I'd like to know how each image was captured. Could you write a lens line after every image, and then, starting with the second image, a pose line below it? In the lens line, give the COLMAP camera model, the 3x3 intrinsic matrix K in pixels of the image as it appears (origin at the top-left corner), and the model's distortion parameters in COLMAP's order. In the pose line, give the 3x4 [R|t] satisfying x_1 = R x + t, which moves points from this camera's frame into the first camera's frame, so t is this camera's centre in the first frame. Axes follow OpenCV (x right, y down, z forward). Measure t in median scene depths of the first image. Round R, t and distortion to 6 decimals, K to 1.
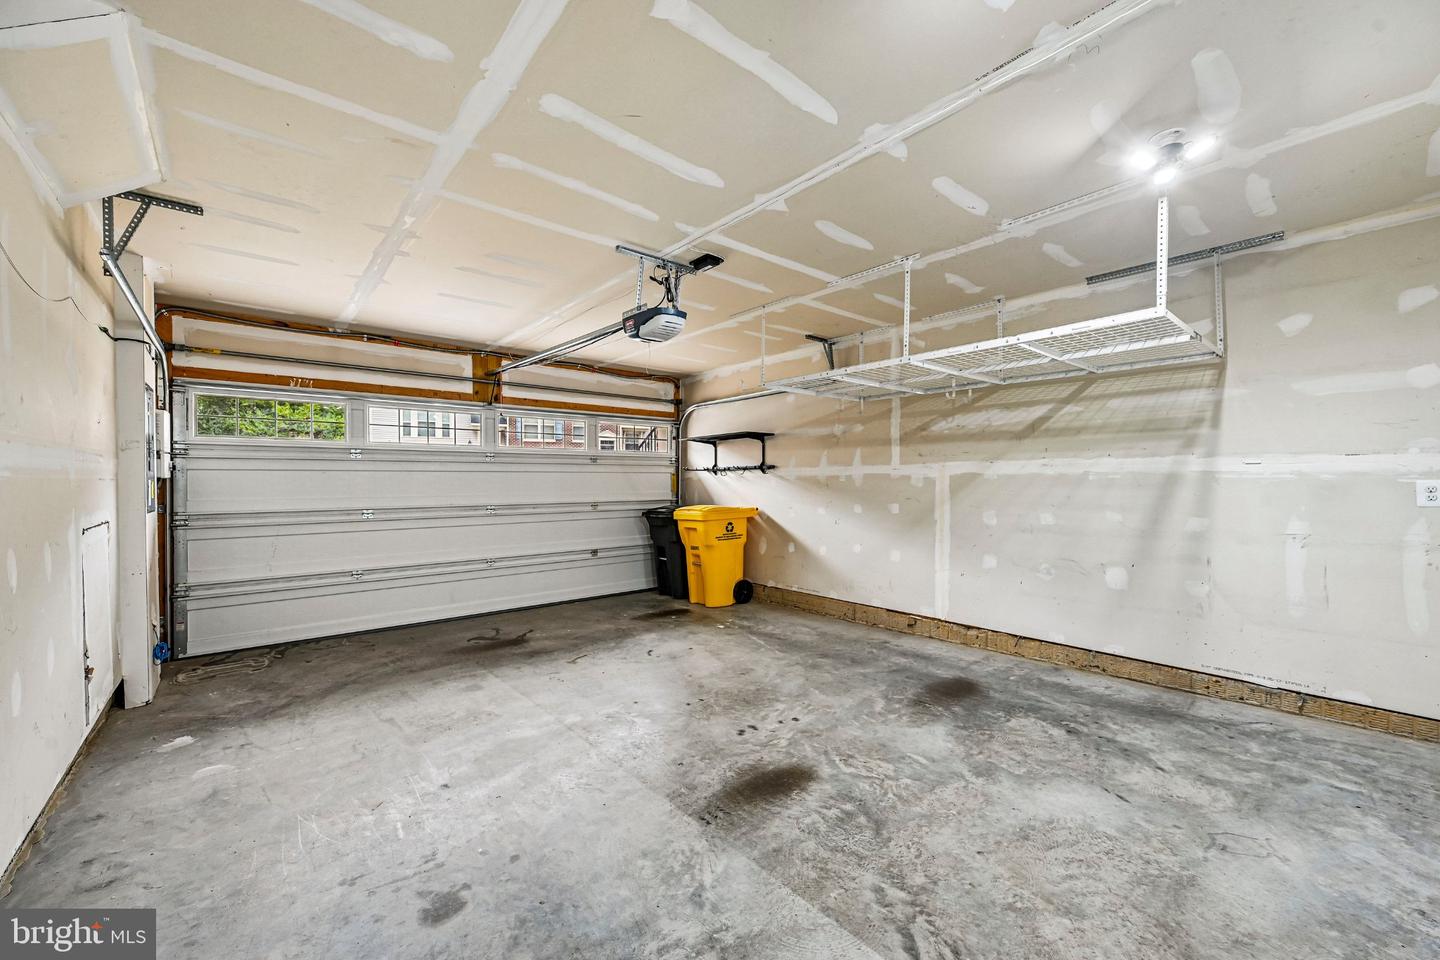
lens RADIAL K [[564.3, 0, 721.6], [0, 564.3, 485.6], [0, 0, 1]] dist [-0.002926, 0.000462]
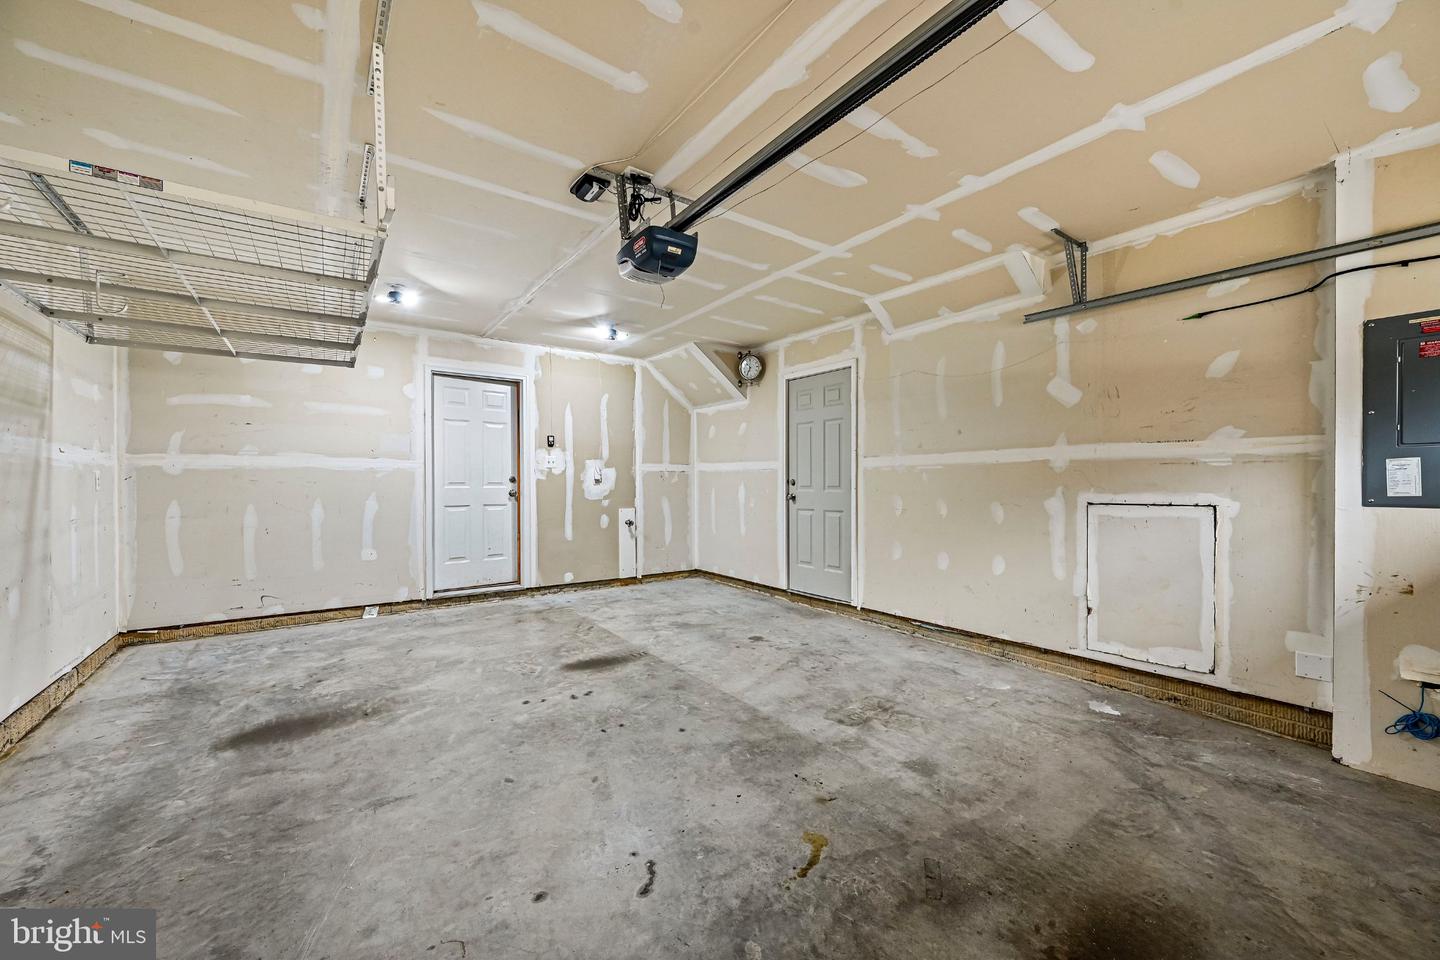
lens RADIAL K [[564.3, 0, 720.3], [0, 564.3, 484.0], [0, 0, 1]] dist [-0.002926, 0.000462]
pose [[-0.996783, 0.004468, 0.080017, -0.296103], [0.005533, 0.999899, 0.013091, 0.009367], [-0.079951, 0.013491, -0.996708, 1.950069]]
